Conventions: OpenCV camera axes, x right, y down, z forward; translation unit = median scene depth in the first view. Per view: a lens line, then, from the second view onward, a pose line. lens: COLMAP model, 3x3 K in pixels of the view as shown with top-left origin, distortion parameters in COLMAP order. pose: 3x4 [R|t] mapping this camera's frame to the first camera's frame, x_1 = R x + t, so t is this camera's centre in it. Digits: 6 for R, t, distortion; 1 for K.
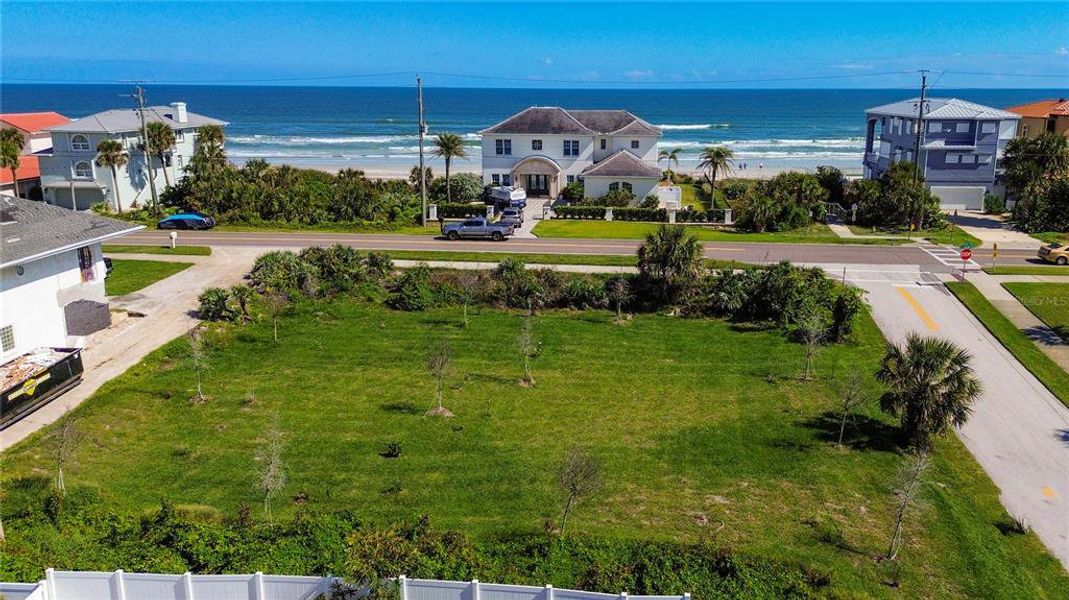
lens RADIAL K [[814.8, 0, 580.7], [0, 814.8, 291.8], [0, 0, 1]] dist [0.053228, -0.042653]
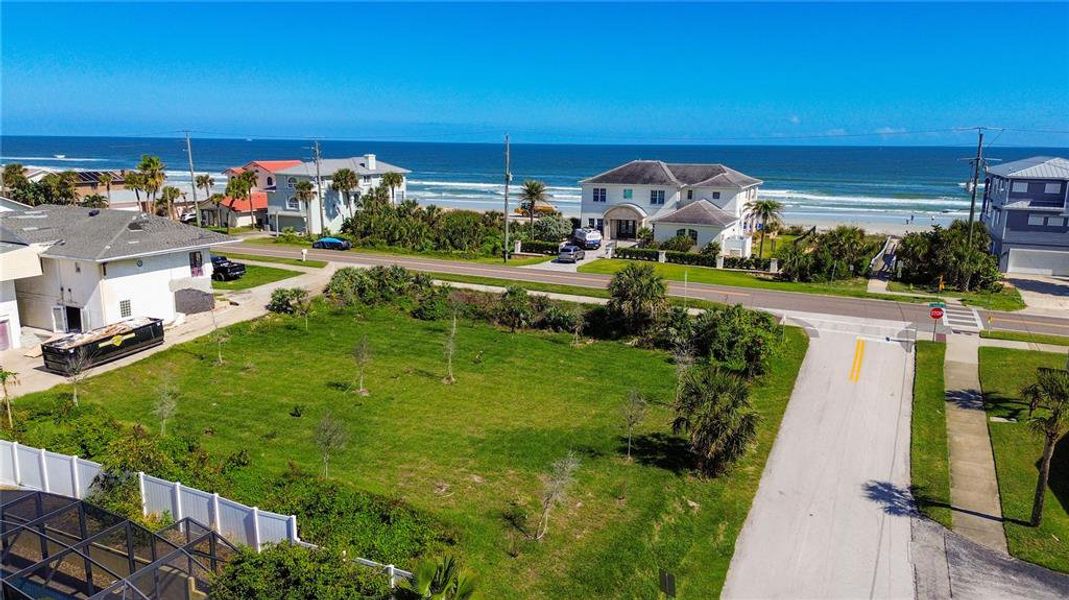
lens RADIAL K [[744.7, 0, 535.8], [0, 744.7, 305.1], [0, 0, 1]] dist [0.059400, -0.052844]
pose [[0.936077, 0.080651, -0.342426, 0.316492], [-0.091986, 0.995616, -0.016965, 0.004133], [0.339556, 0.047379, 0.939392, -0.011418]]
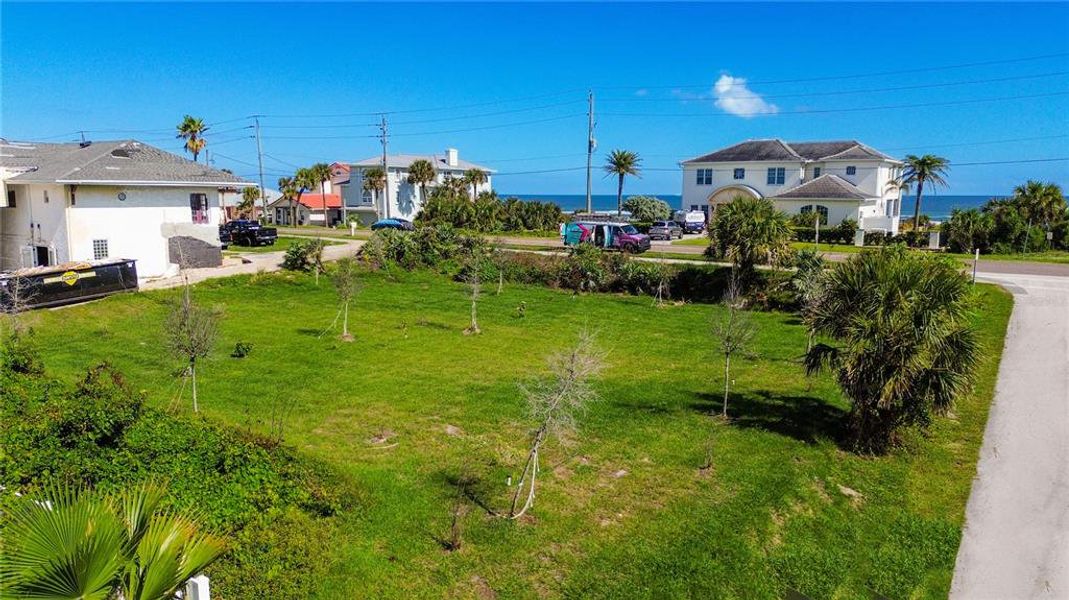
lens RADIAL K [[744.7, 0, 537.0], [0, 744.7, 304.2], [0, 0, 1]] dist [0.059400, -0.052844]
pose [[0.874965, 0.071640, -0.478857, 0.275212], [-0.118845, 0.990515, -0.068967, 0.094706], [0.469374, 0.117253, 0.875180, 0.242247]]
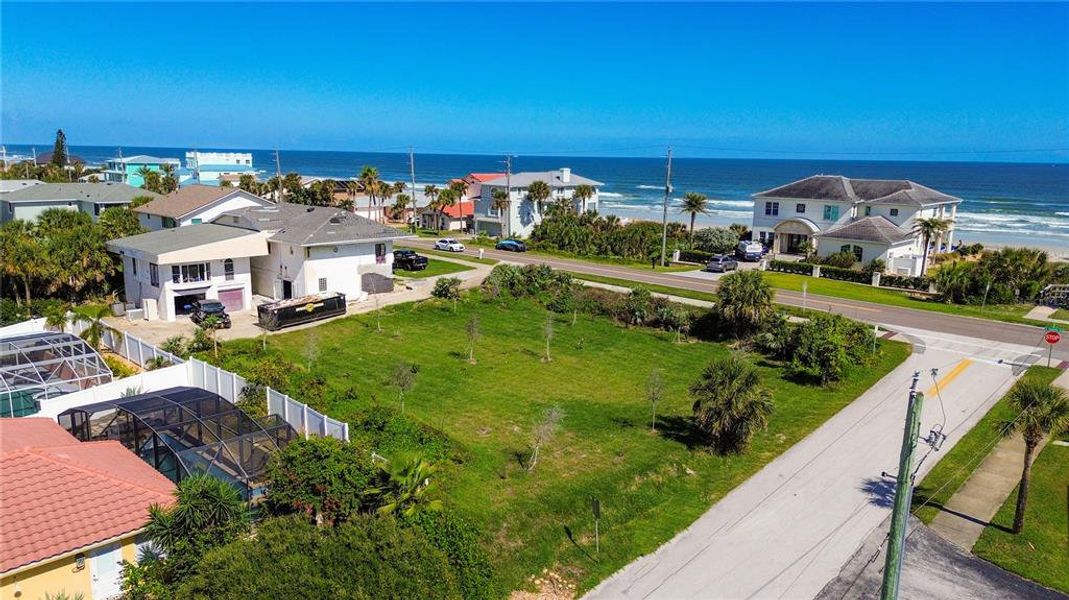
lens RADIAL K [[744.7, 0, 537.8], [0, 744.7, 307.3], [0, 0, 1]] dist [0.059400, -0.052844]
pose [[0.779044, 0.133951, -0.612493, 0.516430], [-0.165130, 0.986256, 0.005661, 0.011917], [0.604833, 0.096731, 0.790455, -0.031850]]
